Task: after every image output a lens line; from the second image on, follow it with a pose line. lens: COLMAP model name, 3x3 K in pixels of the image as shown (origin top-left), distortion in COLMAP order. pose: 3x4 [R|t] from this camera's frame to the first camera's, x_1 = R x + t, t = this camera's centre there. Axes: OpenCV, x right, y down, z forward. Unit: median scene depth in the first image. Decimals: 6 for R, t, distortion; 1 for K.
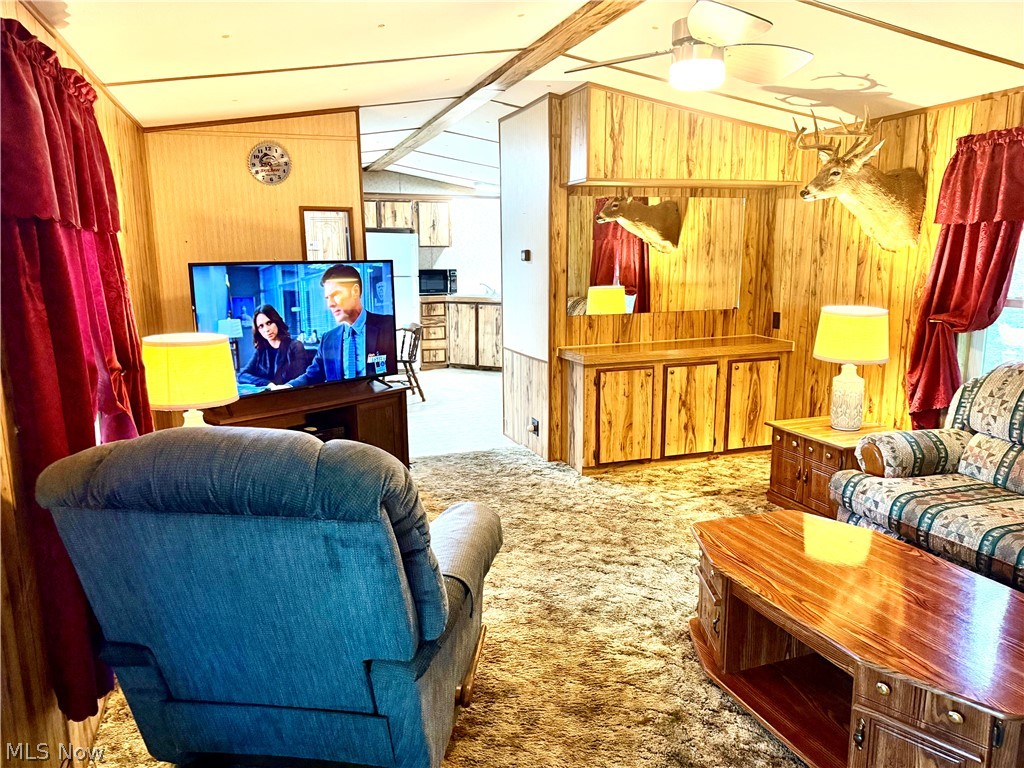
lens RADIAL K [[718.4, 0, 512.0], [0, 718.4, 384.0], [0, 0, 1]] dist [0.130181, -0.184516]
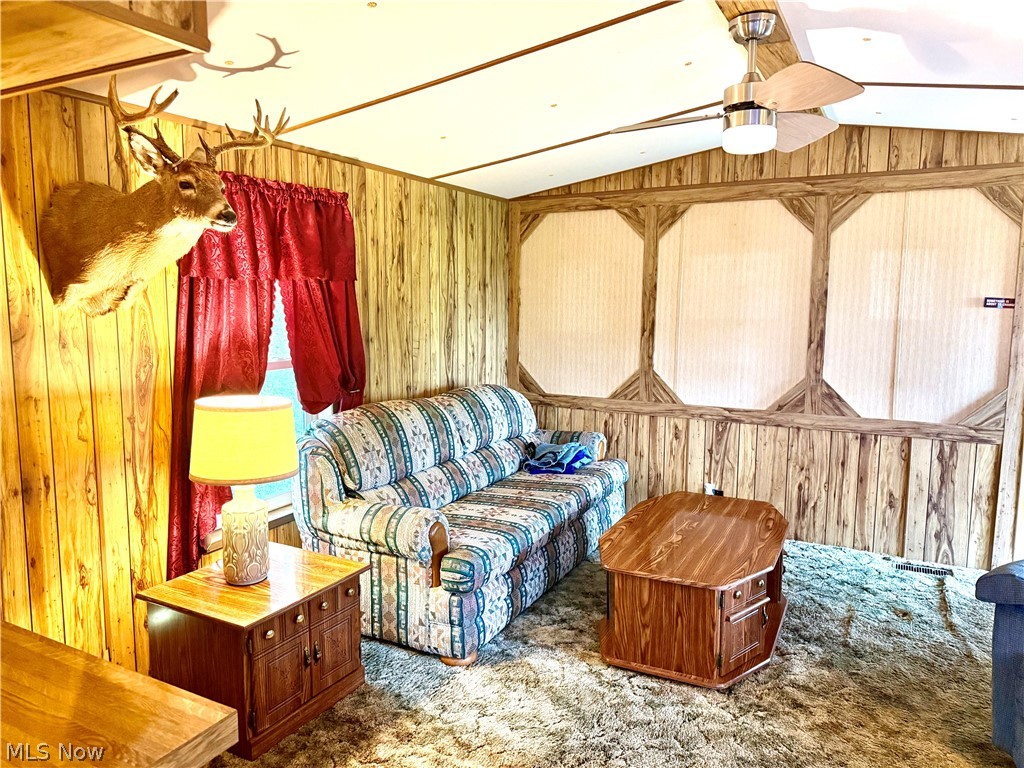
lens RADIAL K [[718.4, 0, 512.0], [0, 718.4, 384.0], [0, 0, 1]] dist [0.130181, -0.184516]
pose [[-0.665608, -0.086370, 0.741287, -0.165049], [0.135278, 0.962863, 0.233654, -0.207766], [-0.733938, 0.255802, -0.629206, 1.072953]]
